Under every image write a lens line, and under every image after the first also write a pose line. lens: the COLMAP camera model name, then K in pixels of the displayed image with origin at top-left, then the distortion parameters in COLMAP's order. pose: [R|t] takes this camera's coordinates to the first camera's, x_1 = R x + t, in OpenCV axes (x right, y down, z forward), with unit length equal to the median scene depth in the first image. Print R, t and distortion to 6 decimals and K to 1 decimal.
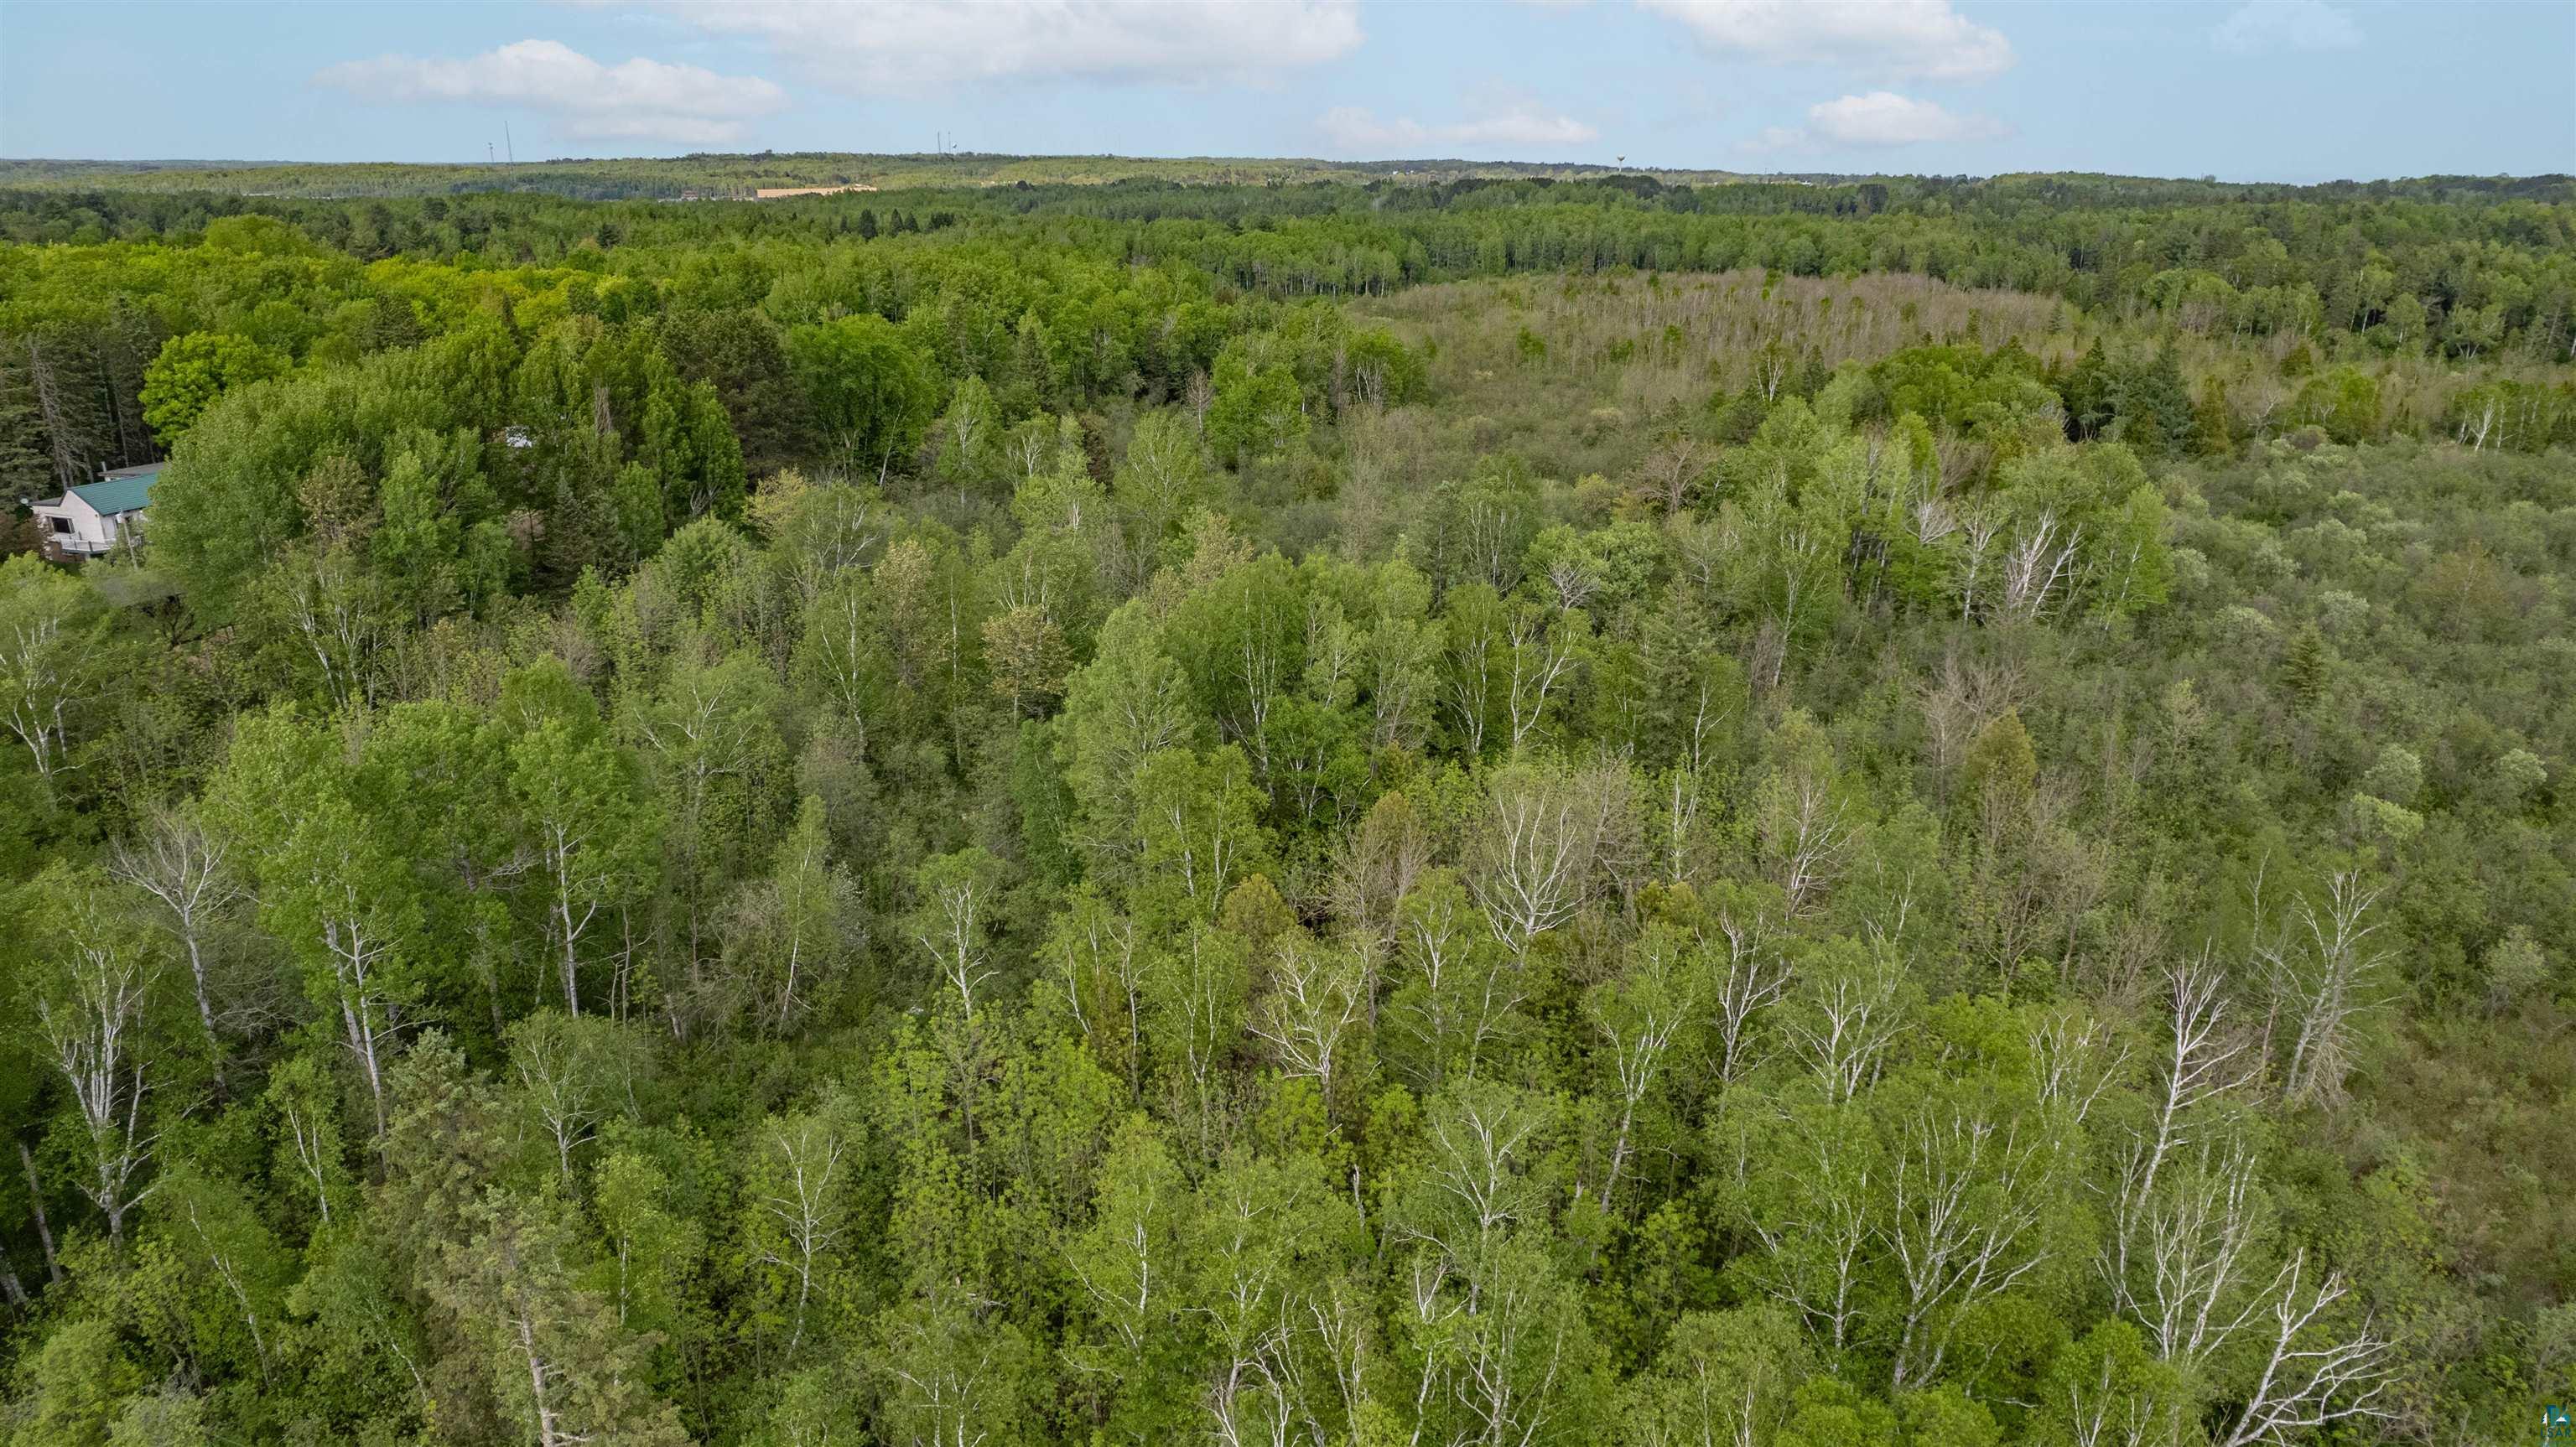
lens RADIAL K [[1723.4, 0, 1290.7], [0, 1723.4, 730.3], [0, 0, 1]] dist [-0.034600, 0.025006]
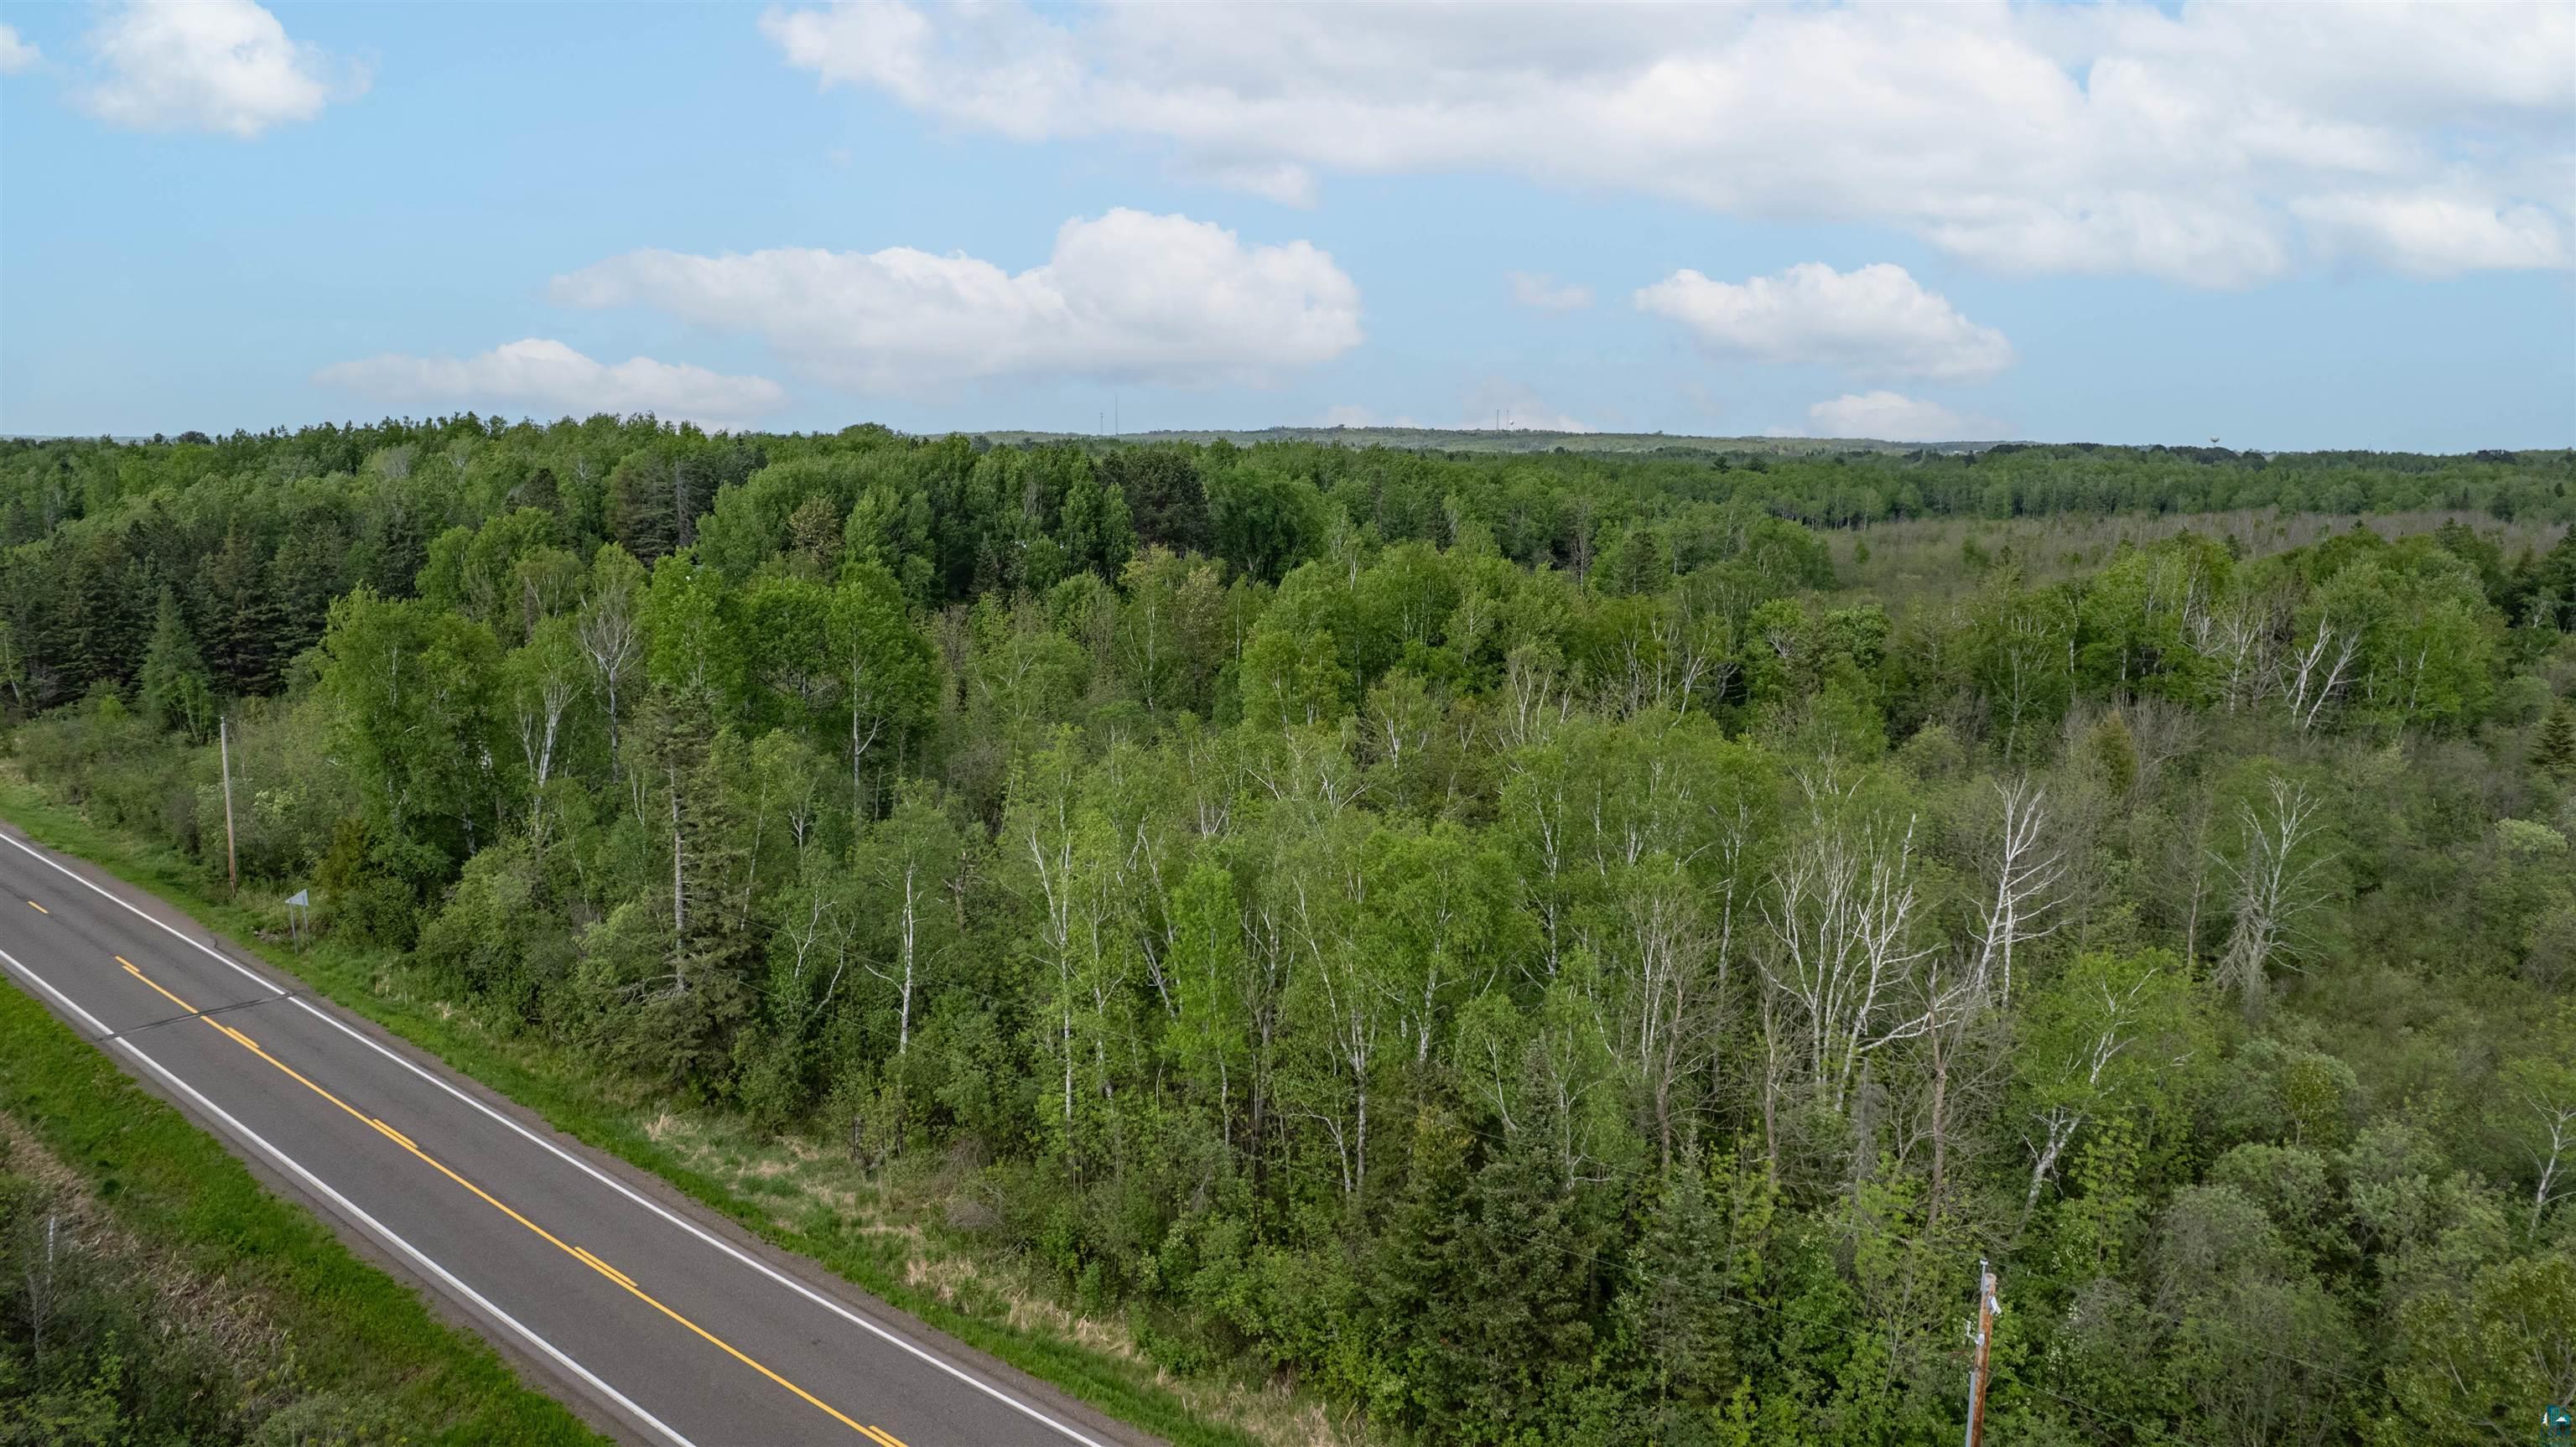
lens RADIAL K [[1723.4, 0, 1296.4], [0, 1723.4, 717.5], [0, 0, 1]] dist [-0.034600, 0.025006]
pose [[0.948094, 0.048674, -0.314243, 0.193942], [-0.101014, 0.983129, -0.152488, 0.146656], [0.301519, 0.176316, 0.937016, -0.113891]]
